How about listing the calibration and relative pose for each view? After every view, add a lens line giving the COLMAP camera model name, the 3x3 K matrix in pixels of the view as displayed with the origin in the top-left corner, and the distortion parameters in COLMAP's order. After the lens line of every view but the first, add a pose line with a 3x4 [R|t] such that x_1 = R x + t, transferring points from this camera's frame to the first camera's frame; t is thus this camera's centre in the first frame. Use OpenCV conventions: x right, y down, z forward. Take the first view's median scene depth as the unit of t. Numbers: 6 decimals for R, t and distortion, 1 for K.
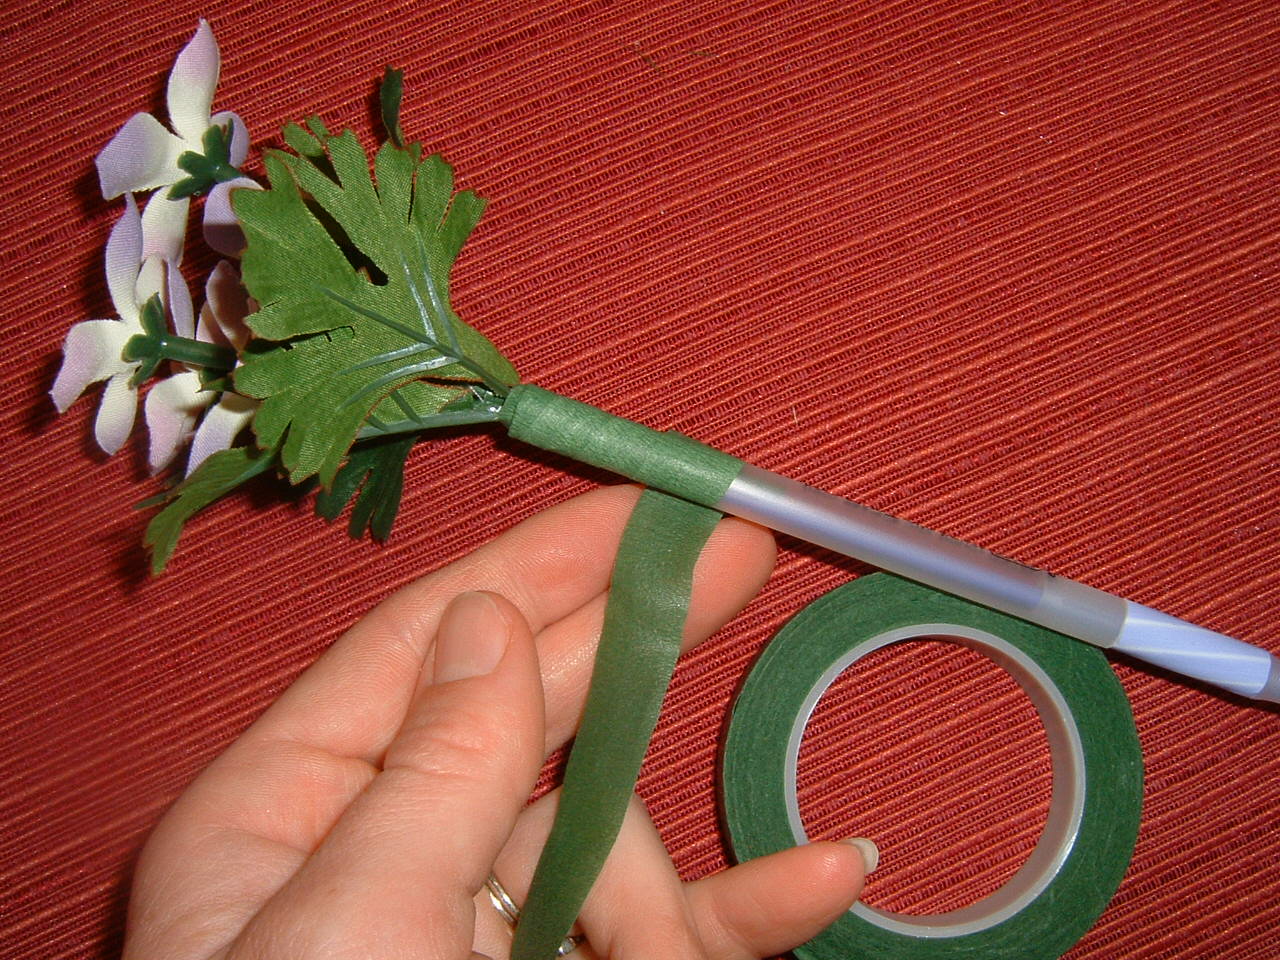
lens RADIAL K [[1409.2, 0, 638.0], [0, 1409.2, 478.8], [0, 0, 1]] dist [0.015819, 0.000000]
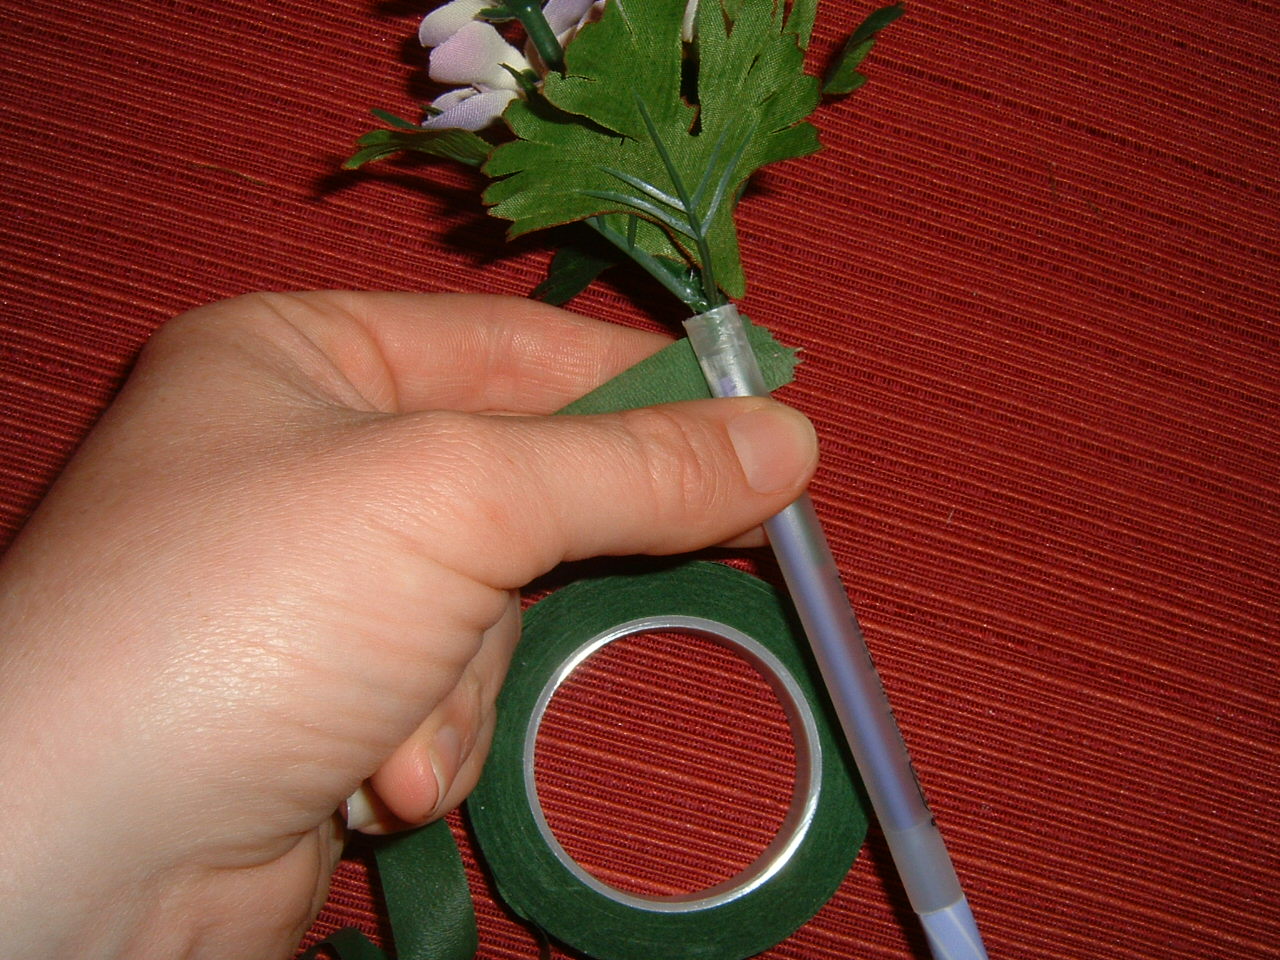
lens RADIAL K [[1409.2, 0, 640.5], [0, 1409.2, 477.8], [0, 0, 1]] dist [0.015819, 0.000000]
pose [[0.758151, 0.646764, -0.083085, 0.003768], [-0.640241, 0.762489, 0.093286, -0.018486], [0.123686, -0.017531, 0.992167, -0.105861]]
